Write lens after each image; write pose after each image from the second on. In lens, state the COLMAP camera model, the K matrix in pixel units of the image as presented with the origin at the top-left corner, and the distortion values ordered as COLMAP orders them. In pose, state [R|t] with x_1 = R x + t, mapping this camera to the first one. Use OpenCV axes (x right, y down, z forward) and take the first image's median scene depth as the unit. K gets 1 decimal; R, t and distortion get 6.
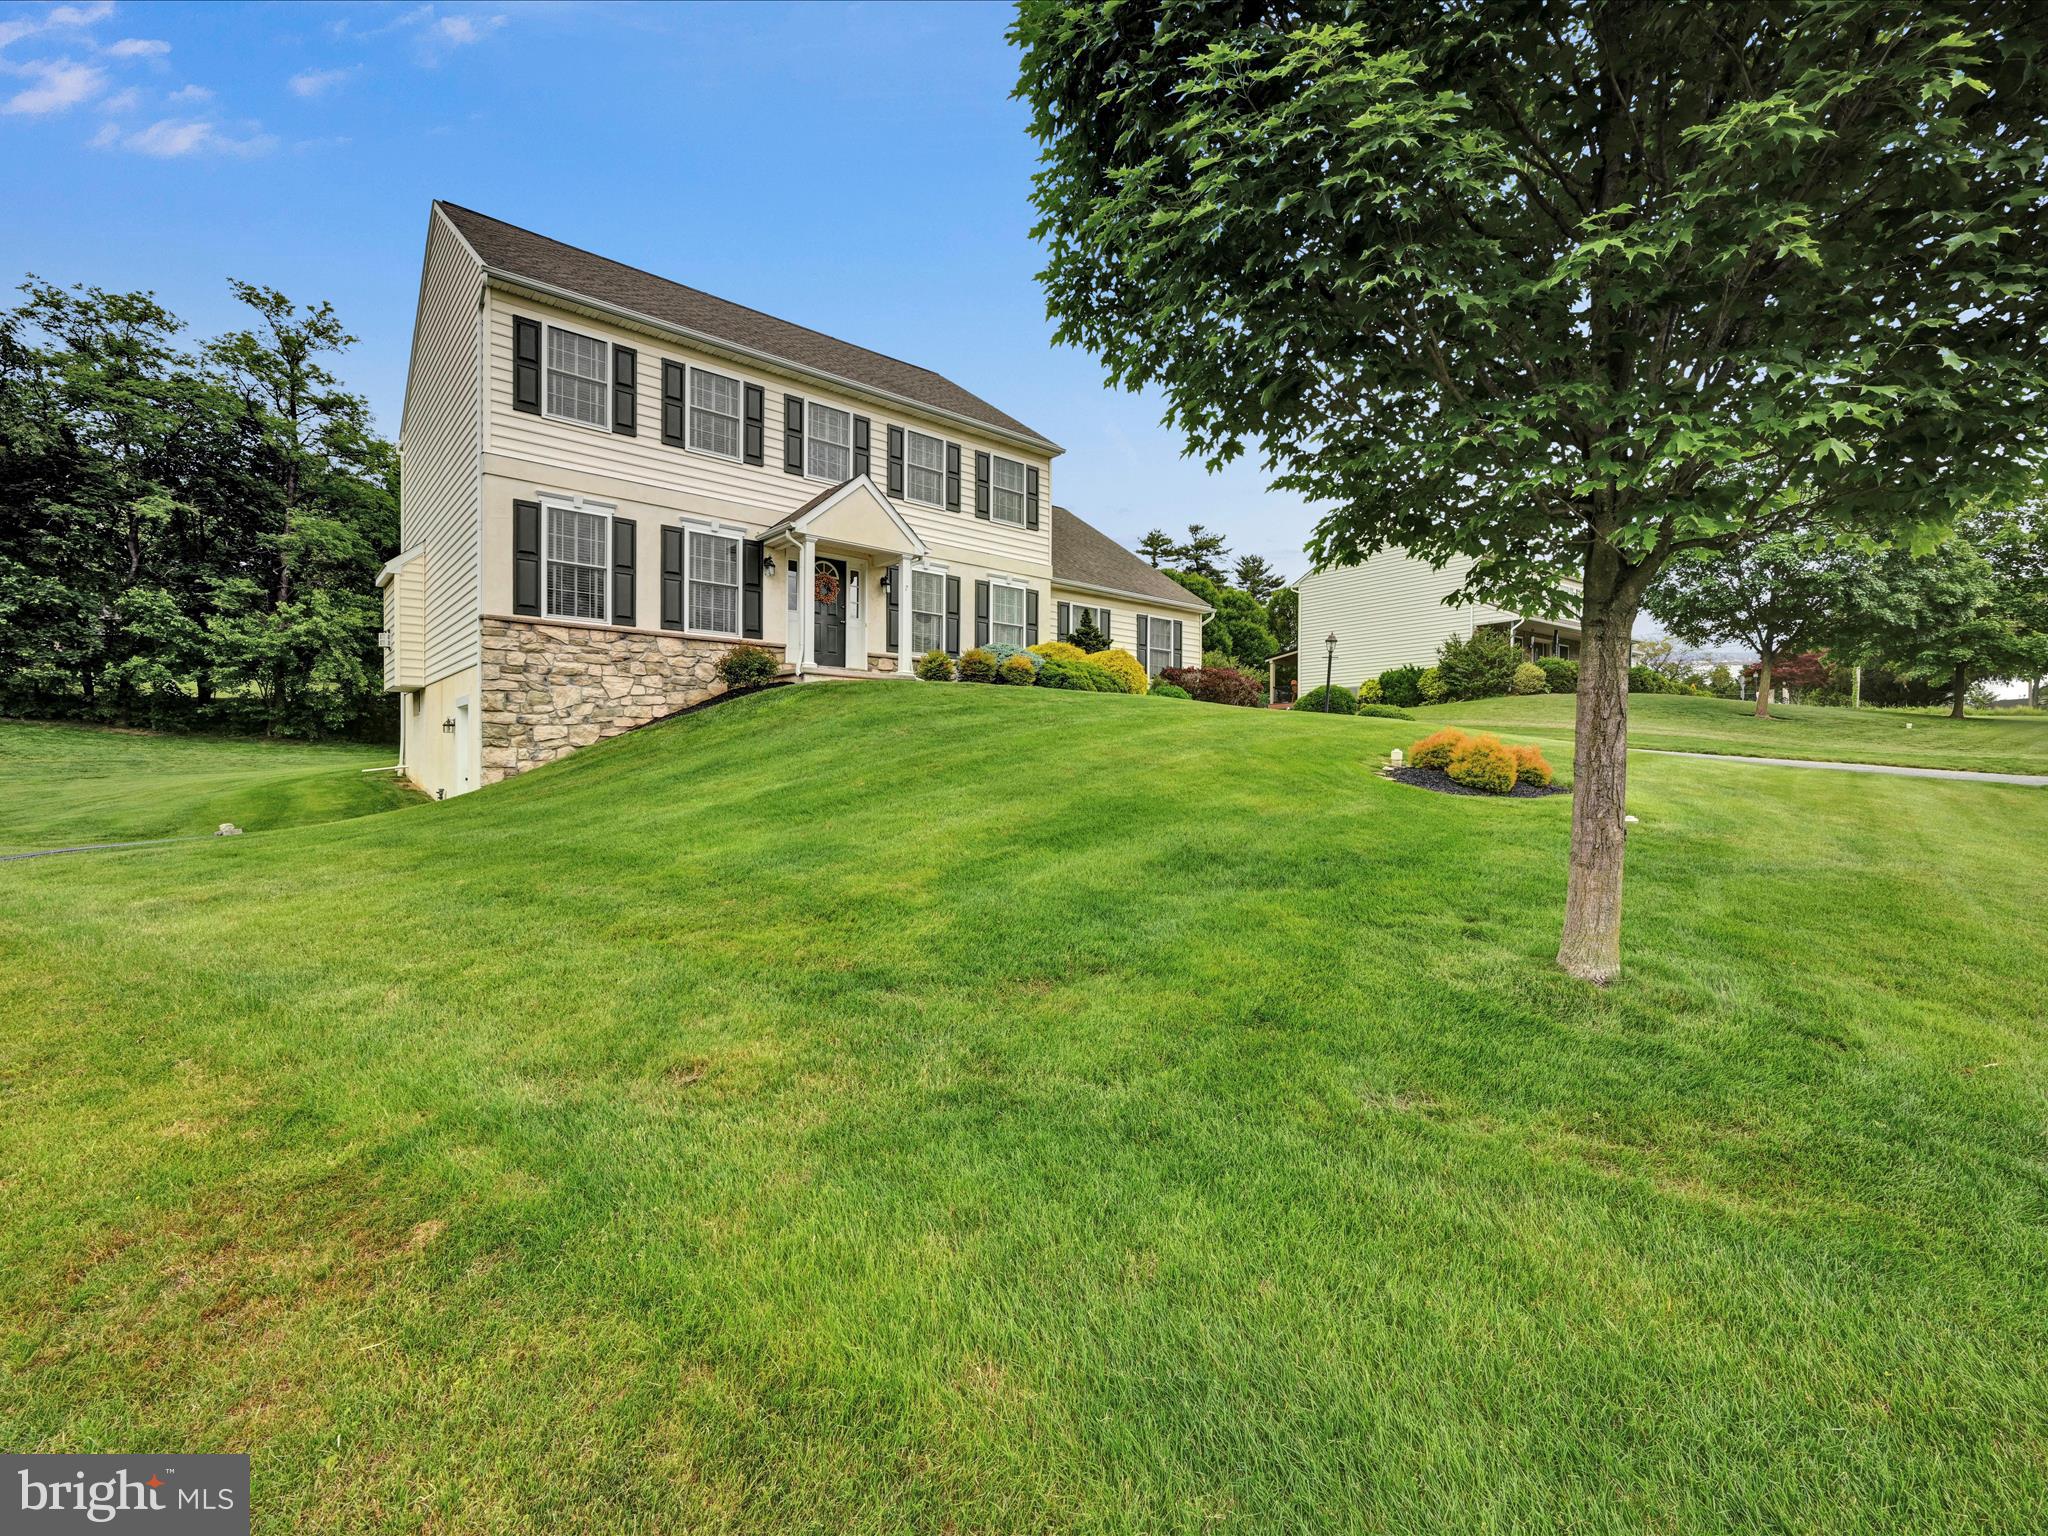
lens RADIAL K [[934.8, 0, 1029.5], [0, 934.8, 762.9], [0, 0, 1]] dist [-0.001780, 0.000129]
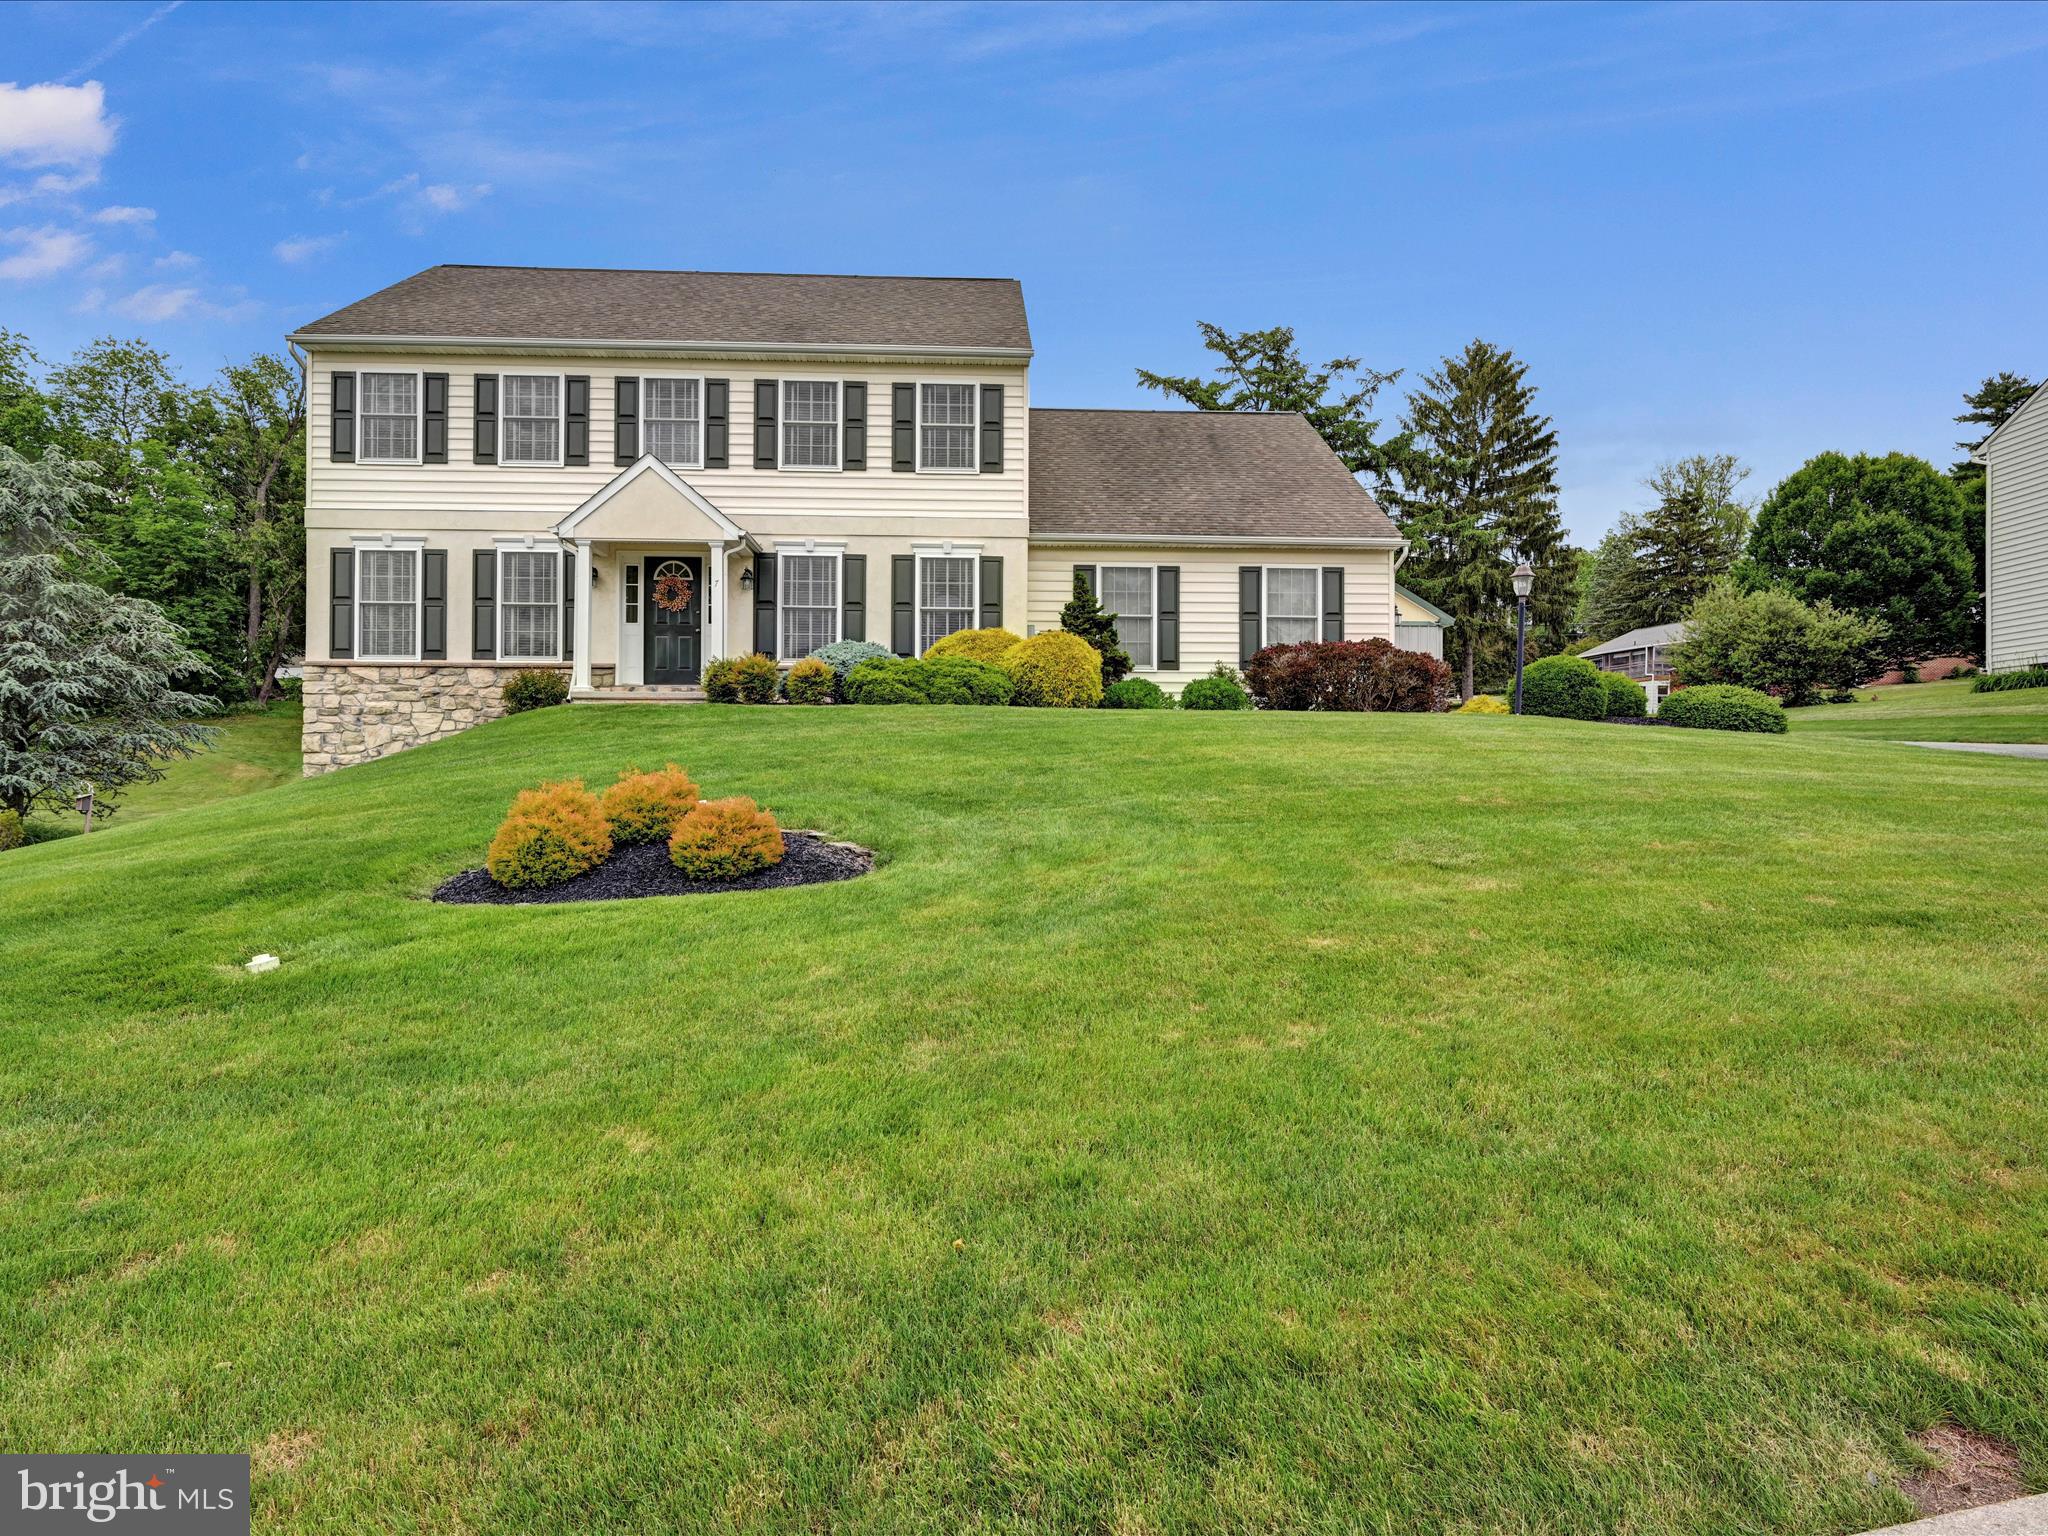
lens RADIAL K [[973.3, 0, 1023.0], [0, 973.3, 786.8], [0, 0, 1]] dist [0.002209, -0.000128]
pose [[0.769167, -0.014069, -0.638893, 0.588113], [0.003616, 0.999837, -0.017663, 0.004006], [0.639038, 0.011276, 0.769093, 0.534228]]
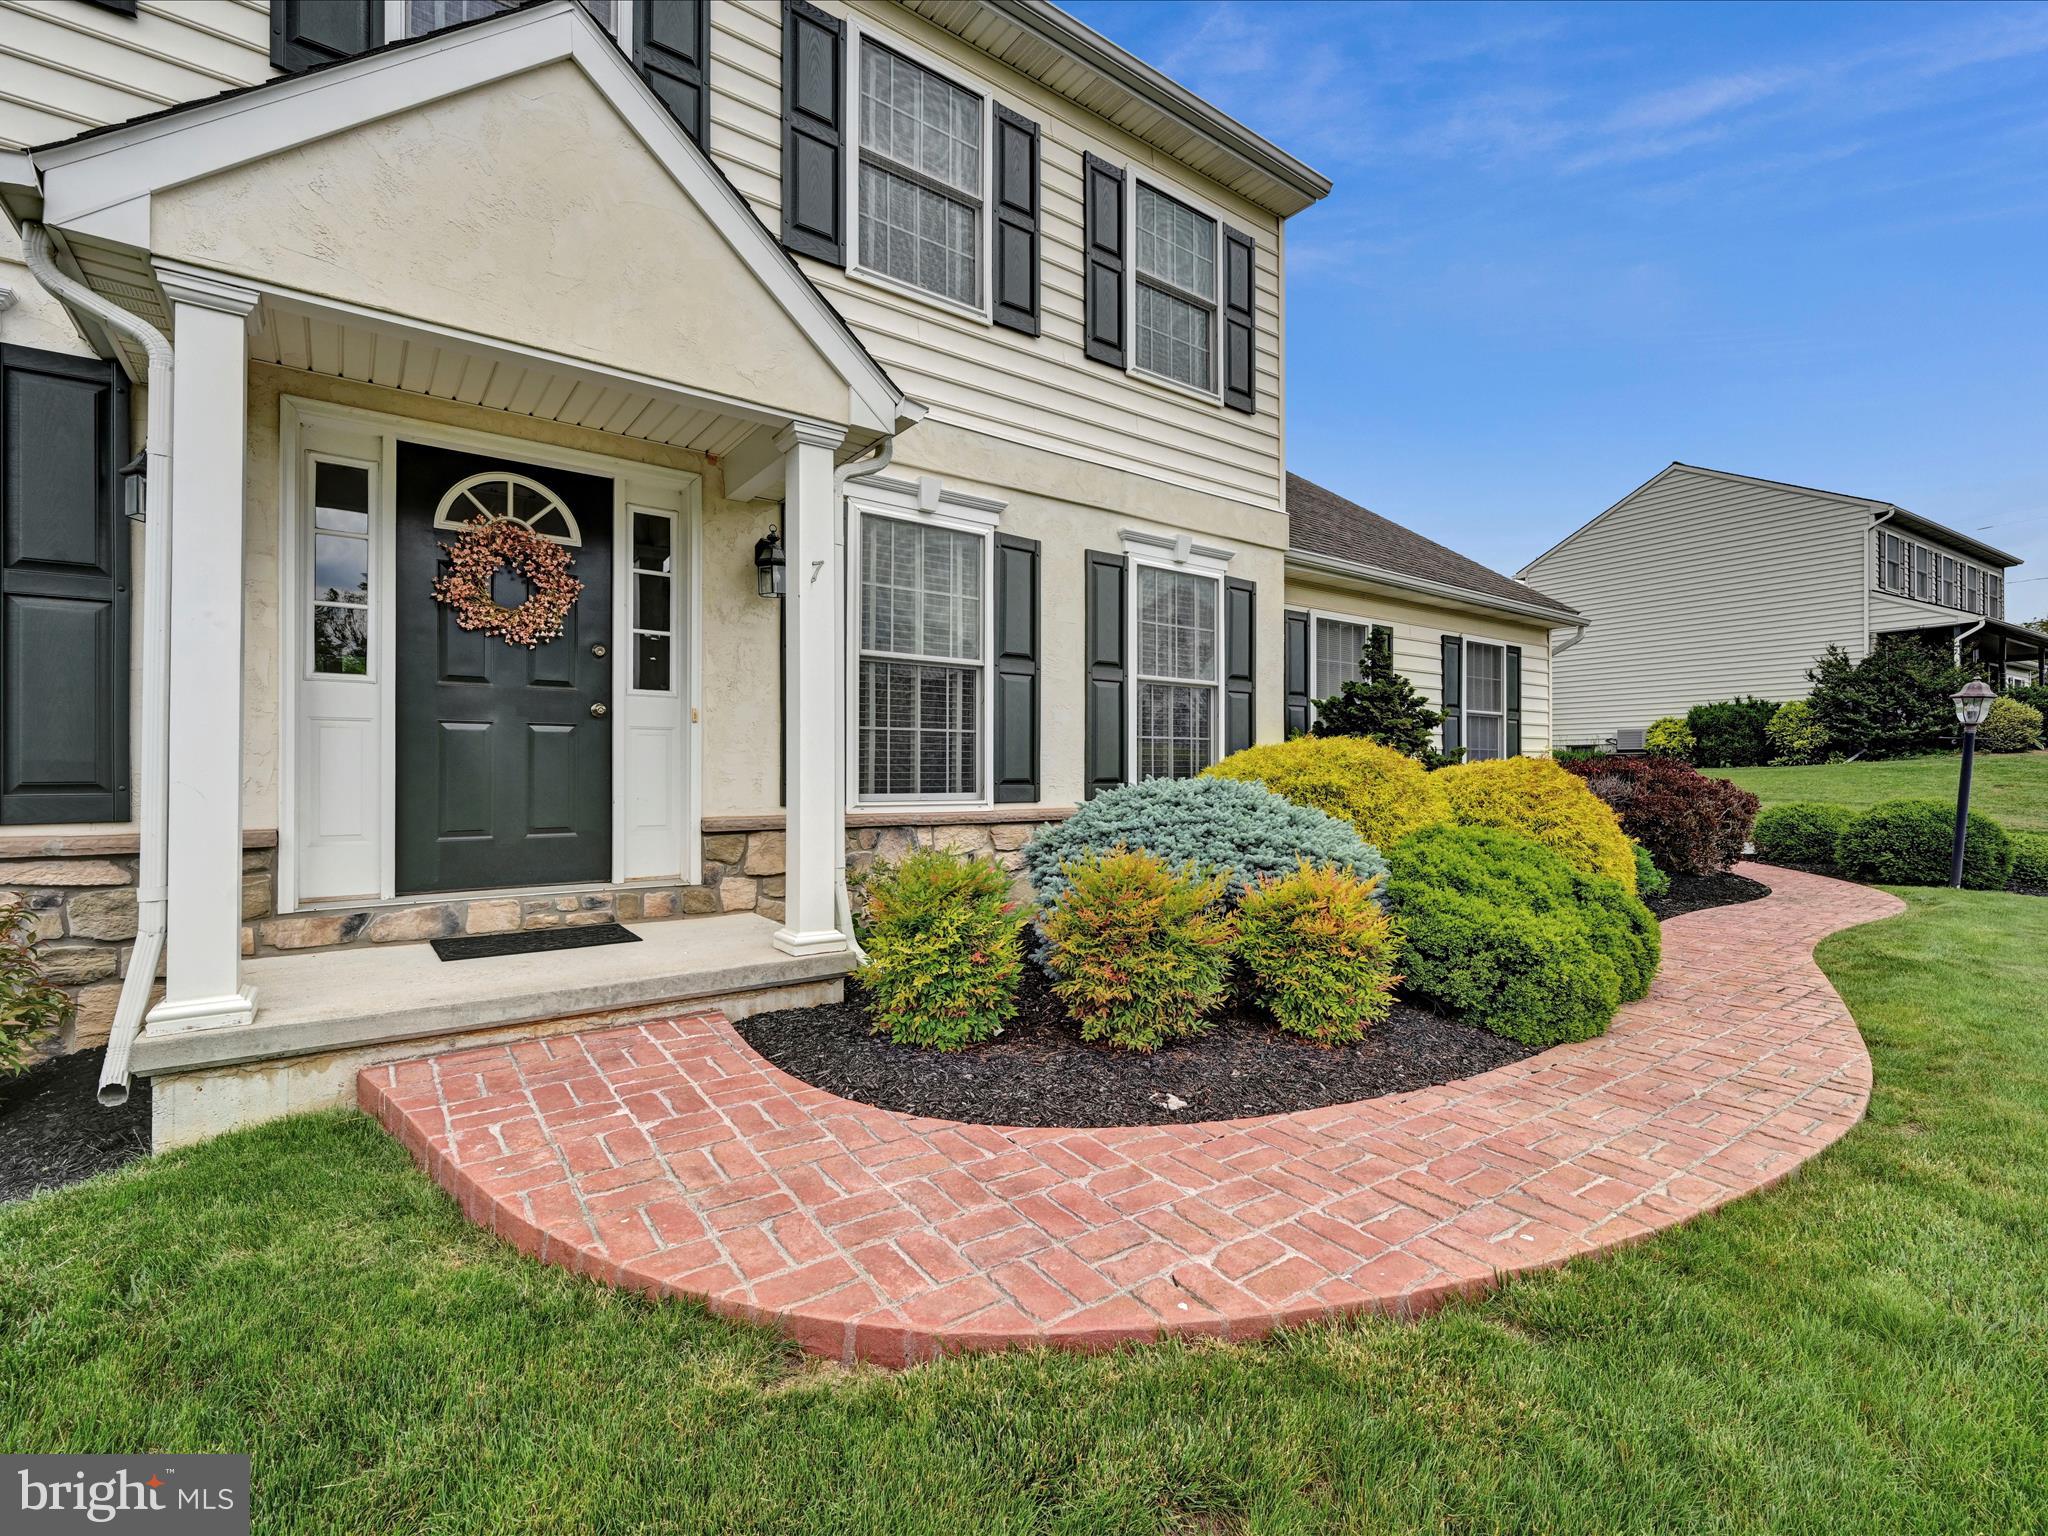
lens RADIAL K [[934.8, 0, 1020.0], [0, 934.8, 759.8], [0, 0, 1]] dist [-0.001780, 0.000129]
pose [[0.996830, -0.005622, -0.079367, -0.062703], [0.005052, 0.999960, -0.007380, -0.136937], [0.079405, 0.006956, 0.996818, 0.765835]]
